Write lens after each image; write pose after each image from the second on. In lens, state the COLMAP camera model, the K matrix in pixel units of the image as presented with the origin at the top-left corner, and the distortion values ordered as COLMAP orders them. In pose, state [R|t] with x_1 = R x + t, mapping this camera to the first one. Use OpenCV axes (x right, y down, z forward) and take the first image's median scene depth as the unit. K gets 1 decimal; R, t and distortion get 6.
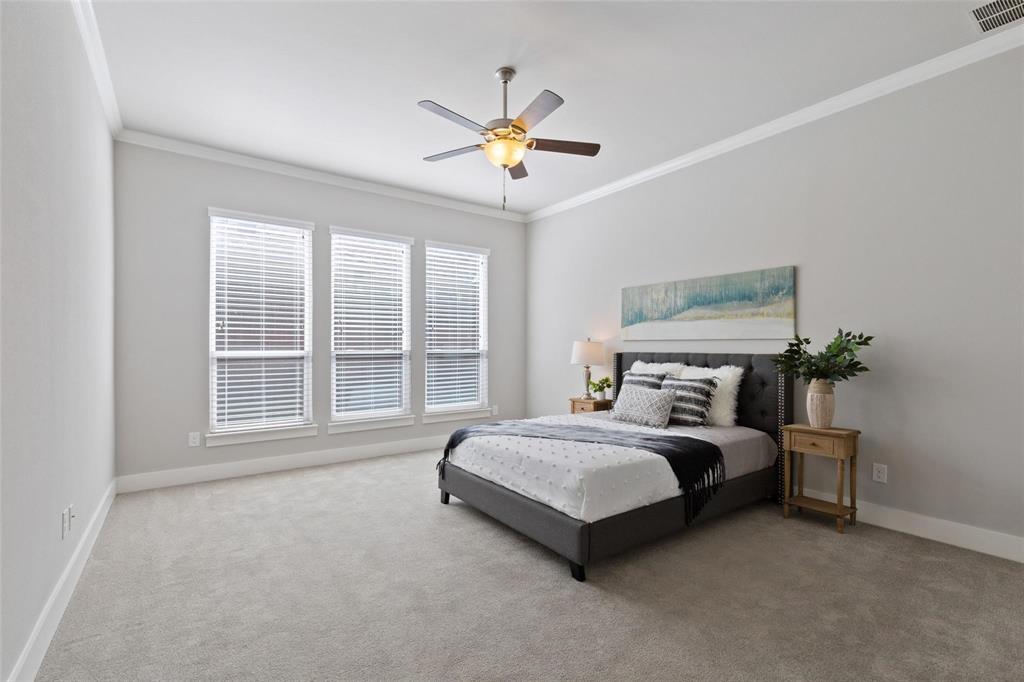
lens RADIAL K [[460.0, 0, 509.7], [0, 460.0, 333.8], [0, 0, 1]] dist [0.001859, 0.000212]
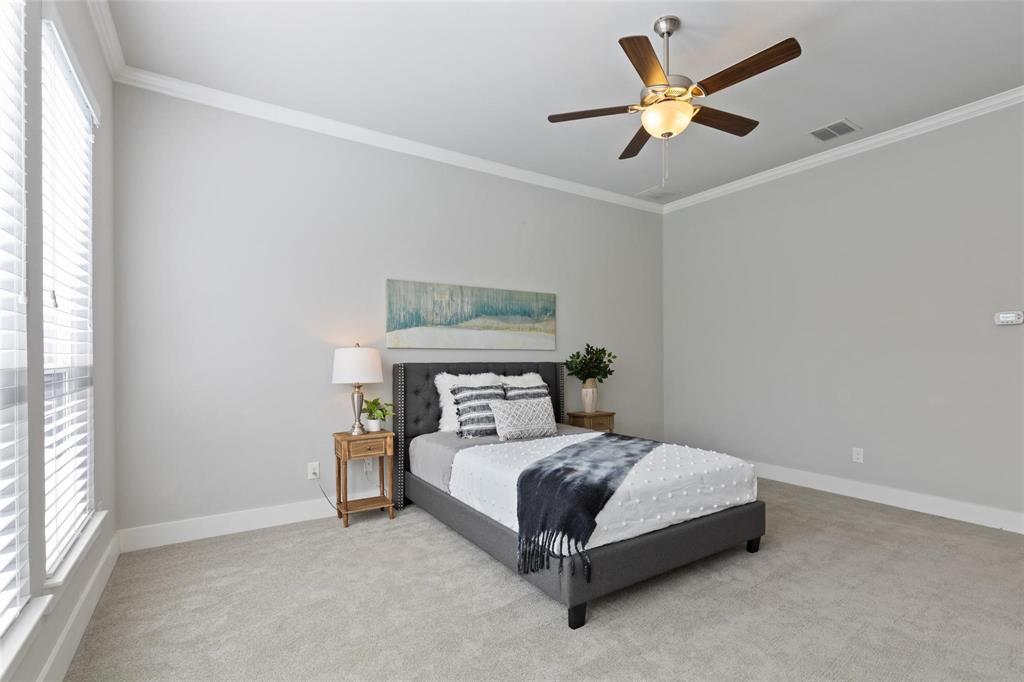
lens RADIAL K [[486.4, 0, 506.9], [0, 486.4, 346.2], [0, 0, 1]] dist [0.001316, -0.000037]
pose [[0.035570, 0.023649, 0.999087, -0.638341], [-0.025395, 0.999419, -0.022752, 0.028798], [-0.999044, -0.024562, 0.036150, 0.902111]]
